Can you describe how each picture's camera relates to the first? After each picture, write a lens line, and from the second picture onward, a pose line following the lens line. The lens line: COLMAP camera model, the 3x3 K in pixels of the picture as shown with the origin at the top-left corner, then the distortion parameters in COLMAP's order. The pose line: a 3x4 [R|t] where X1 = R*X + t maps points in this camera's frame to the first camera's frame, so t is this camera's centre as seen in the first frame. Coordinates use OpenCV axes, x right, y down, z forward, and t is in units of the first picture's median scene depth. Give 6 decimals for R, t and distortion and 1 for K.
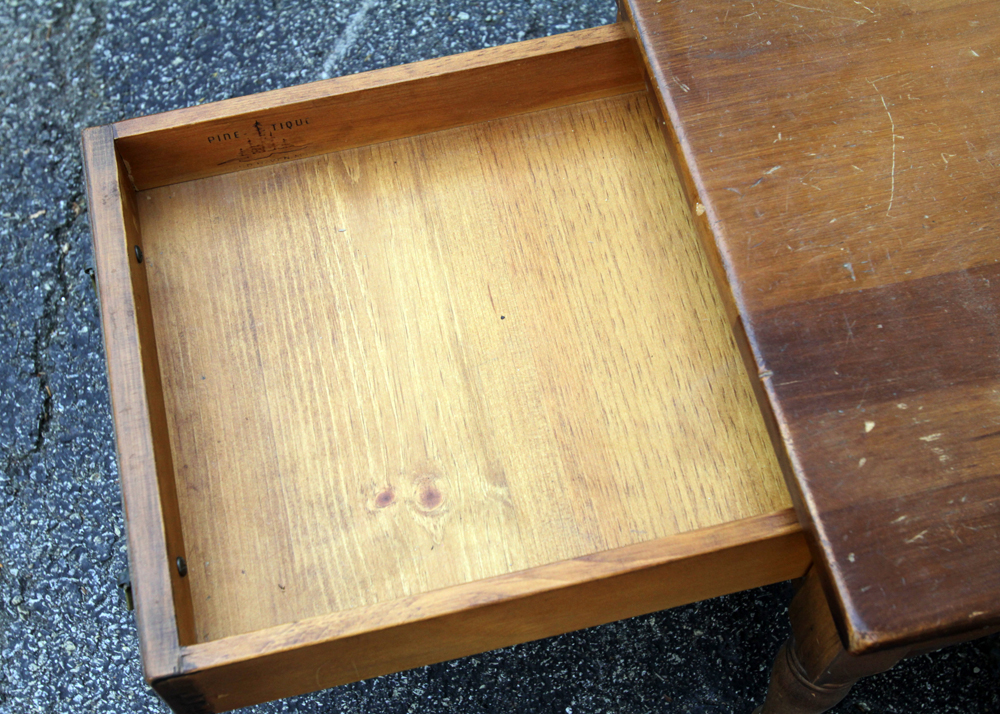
lens RADIAL K [[1438.0, 0, 498.9], [0, 1438.0, 357.1], [0, 0, 1]] dist [-0.042997, 0.000000]
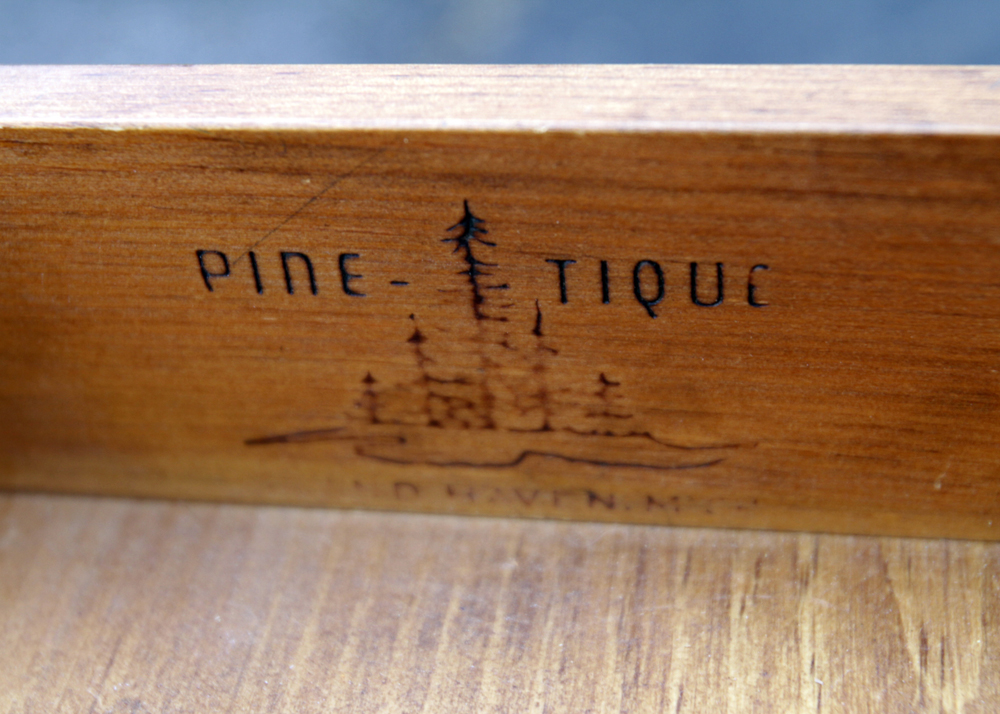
lens RADIAL K [[1647.2, 0, 498.0], [0, 1647.2, 357.5], [0, 0, 1]] dist [-0.016621, 0.000000]
pose [[0.929011, 0.187609, -0.318970, -0.095575], [-0.294128, 0.897423, -0.328818, -0.081083], [0.224562, 0.399293, 0.888897, 0.803230]]
